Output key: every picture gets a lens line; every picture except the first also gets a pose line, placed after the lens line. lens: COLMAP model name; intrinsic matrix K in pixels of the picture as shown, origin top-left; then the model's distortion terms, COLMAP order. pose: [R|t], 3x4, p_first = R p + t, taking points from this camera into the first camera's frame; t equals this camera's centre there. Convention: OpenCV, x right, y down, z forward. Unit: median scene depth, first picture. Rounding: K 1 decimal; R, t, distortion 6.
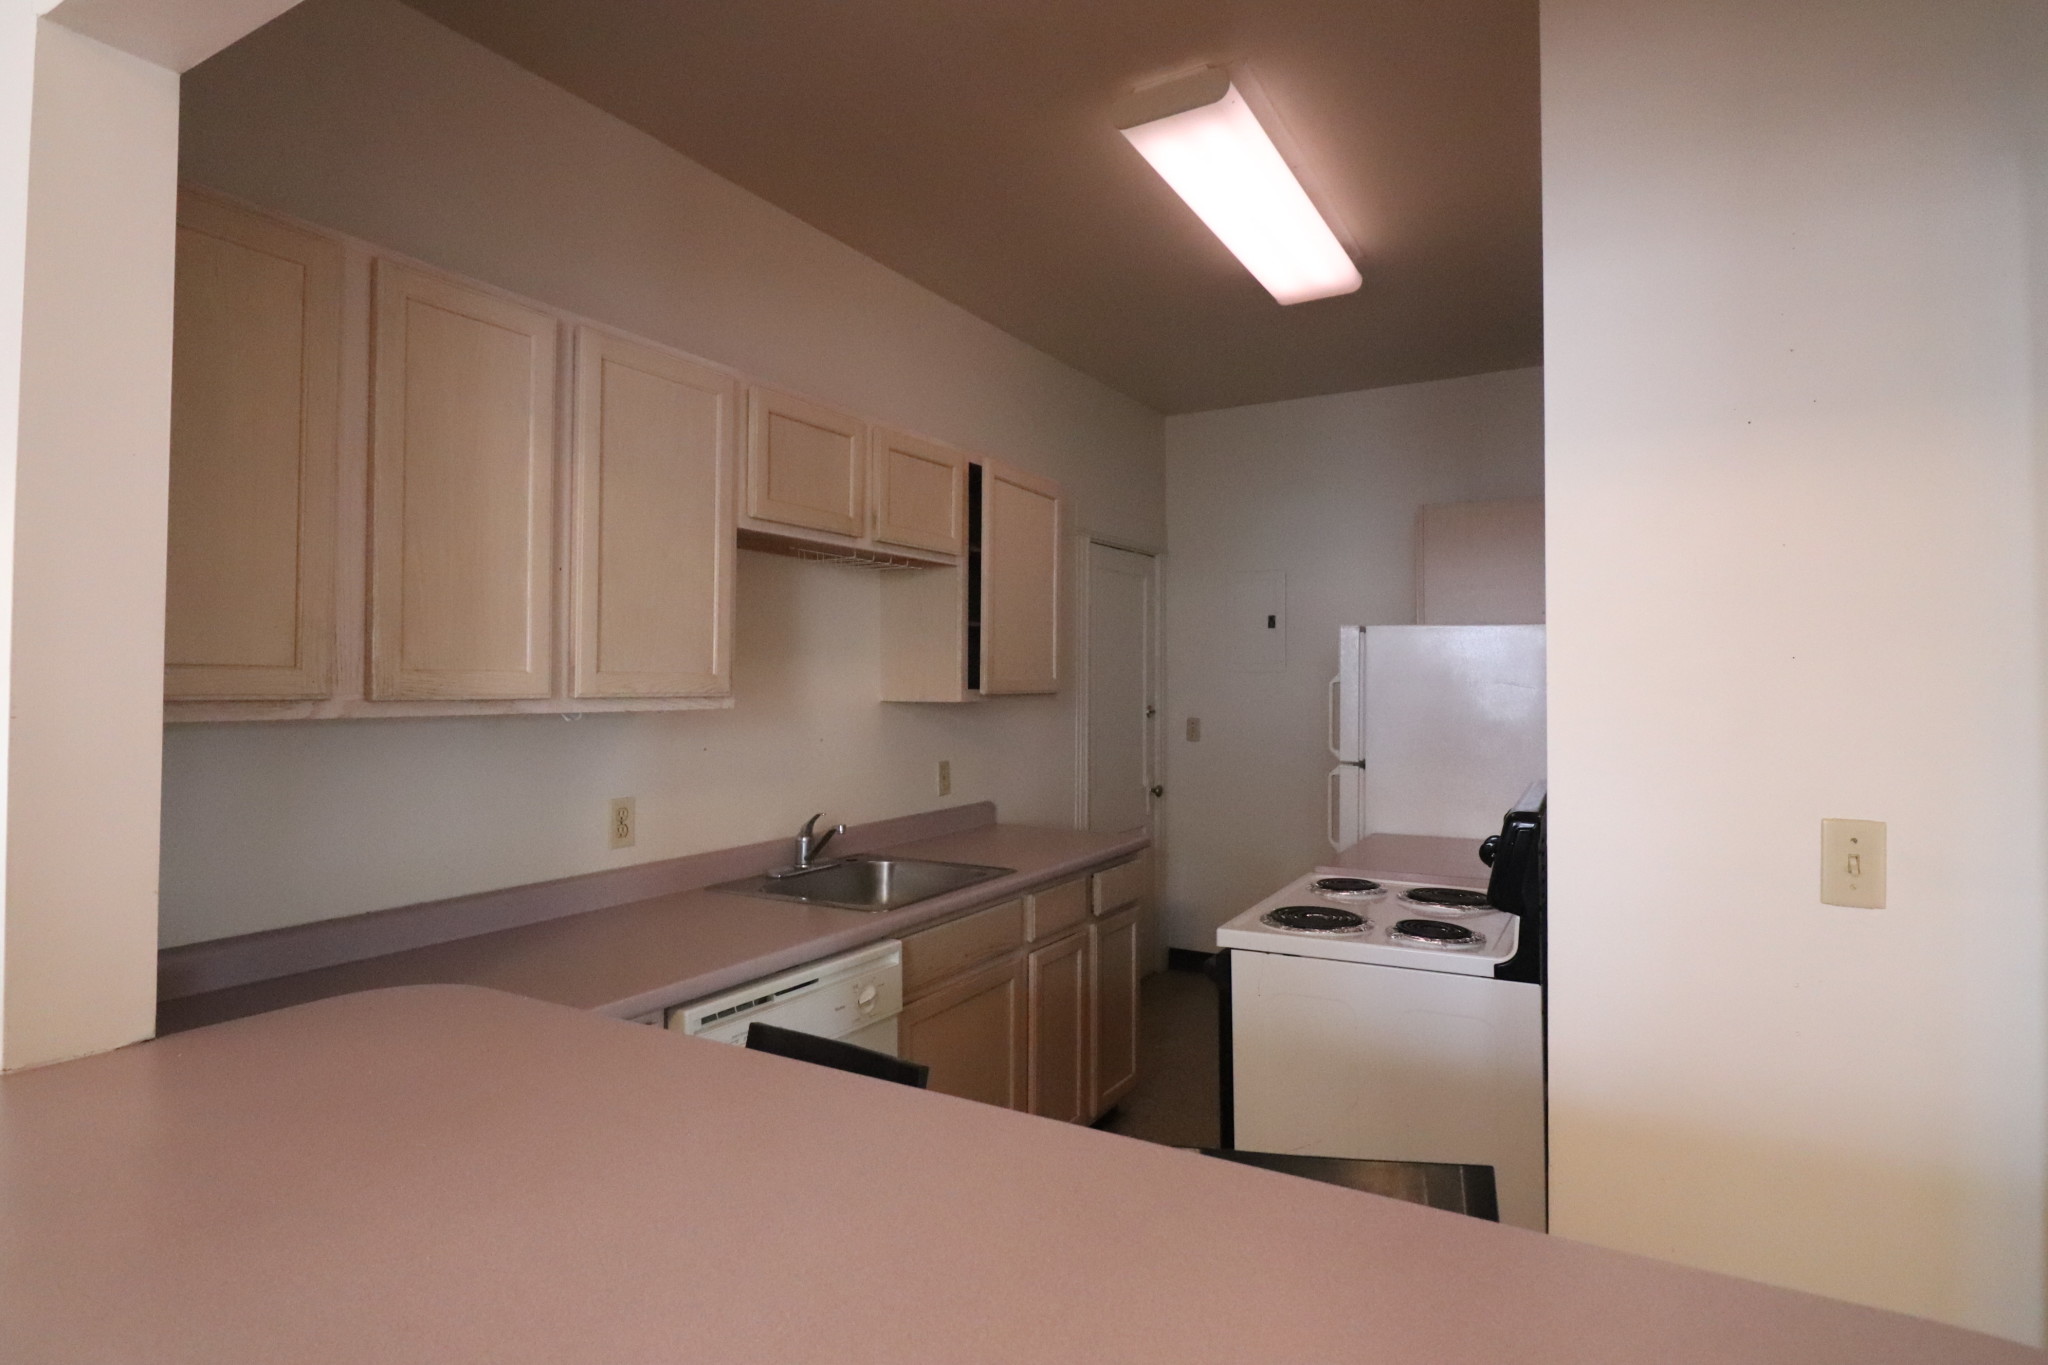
lens RADIAL K [[1070.5, 0, 1024.0], [0, 1070.5, 682.5], [0, 0, 1]] dist [-0.003582, -0.001102]
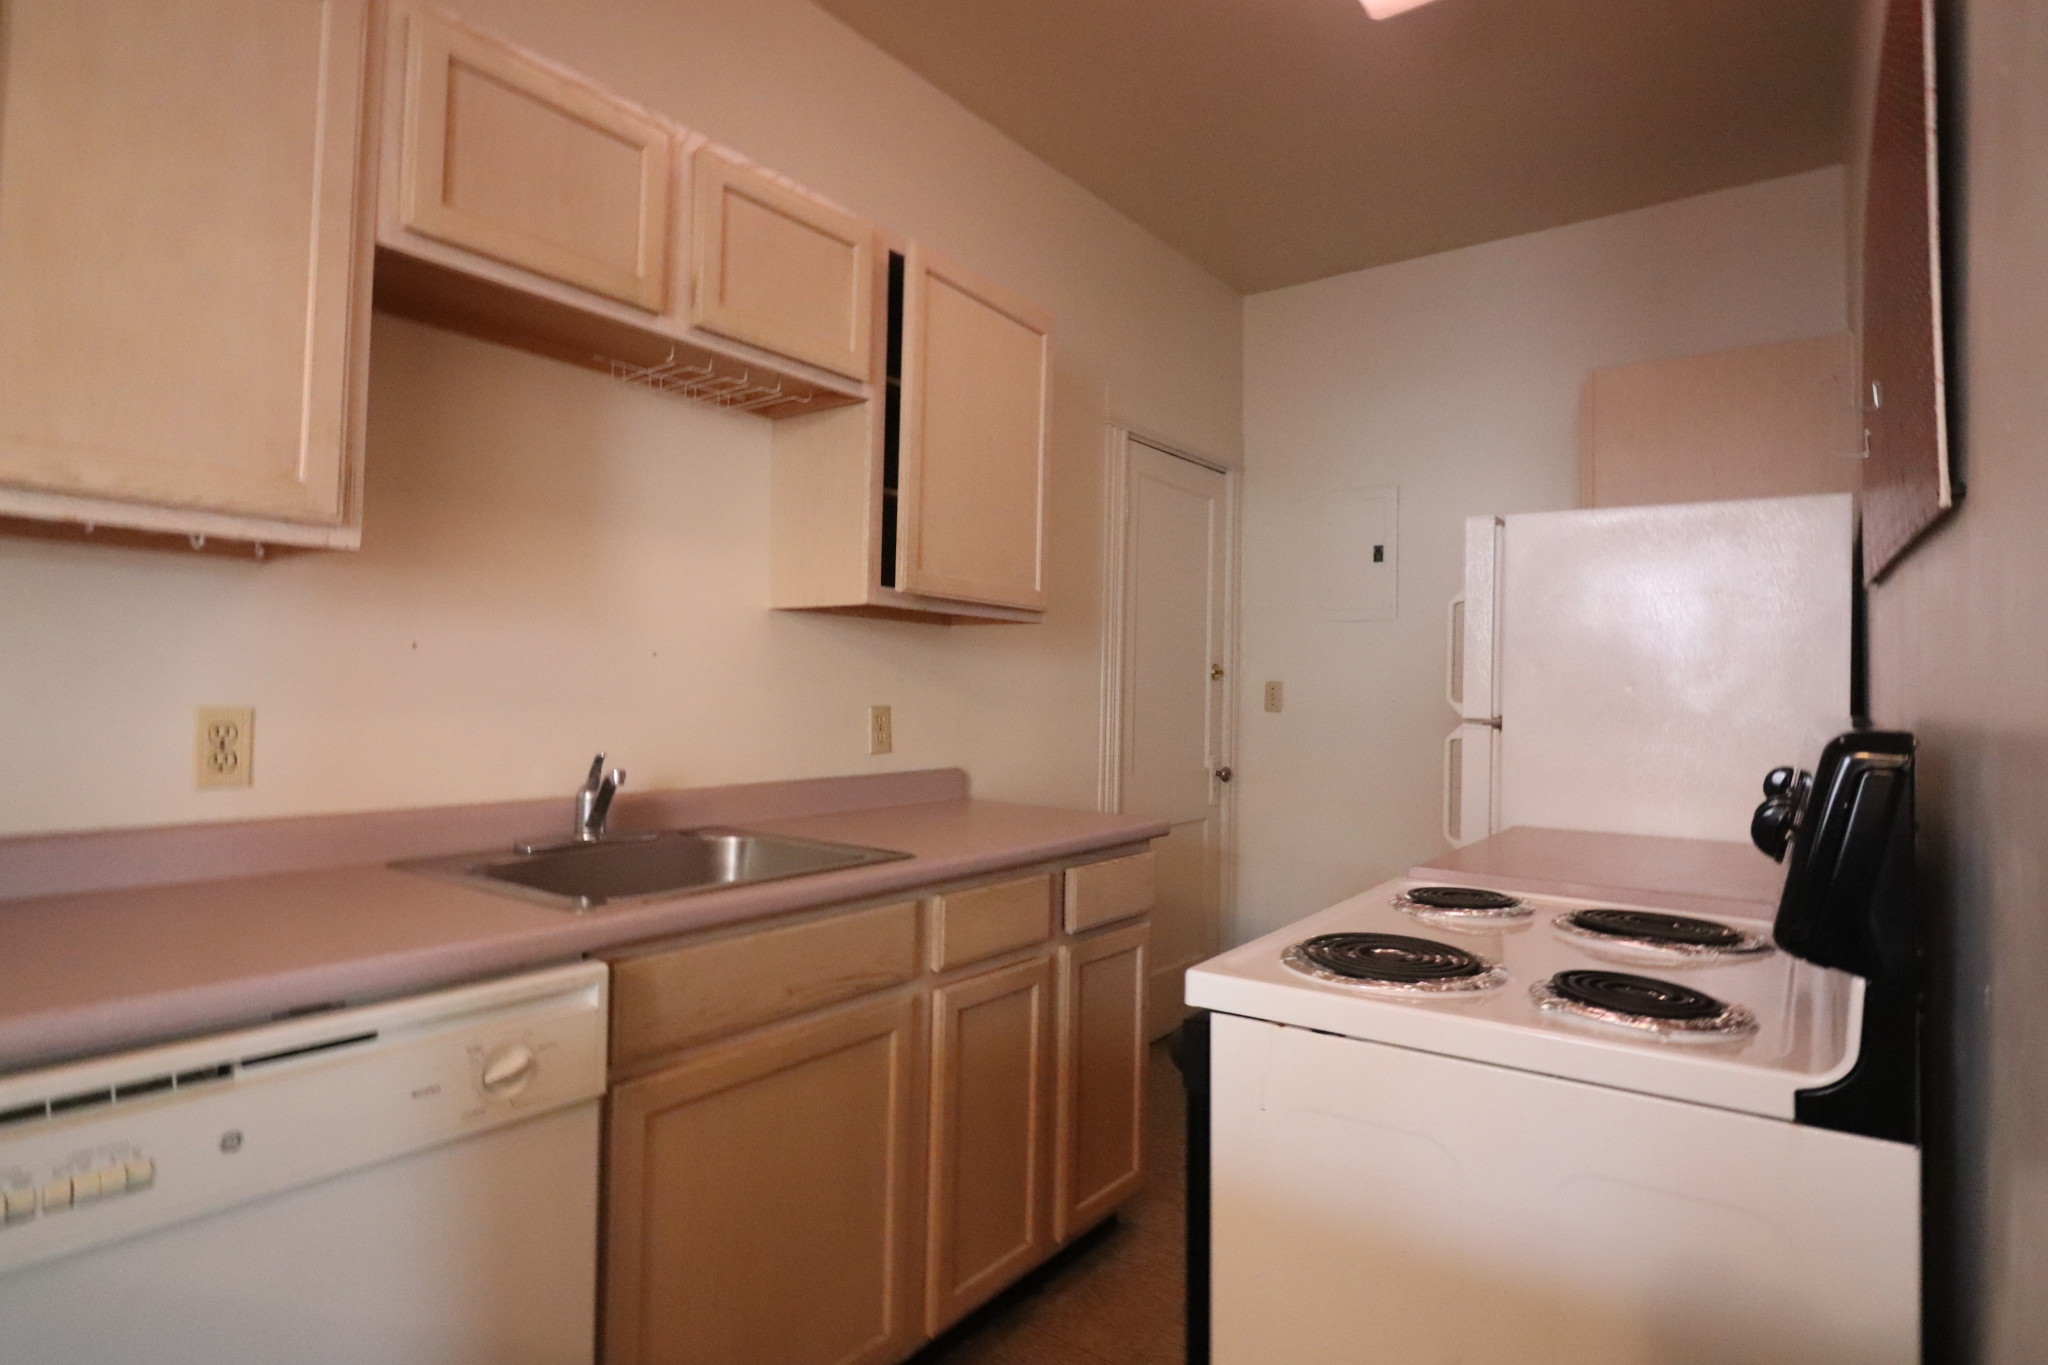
lens RADIAL K [[1070.5, 0, 1024.0], [0, 1070.5, 682.5], [0, 0, 1]] dist [-0.003582, -0.001102]
pose [[0.992719, 0.015427, -0.119463, 0.130235], [-0.016500, 0.999832, -0.007998, 0.077961], [0.119319, 0.009910, 0.992806, 0.383886]]
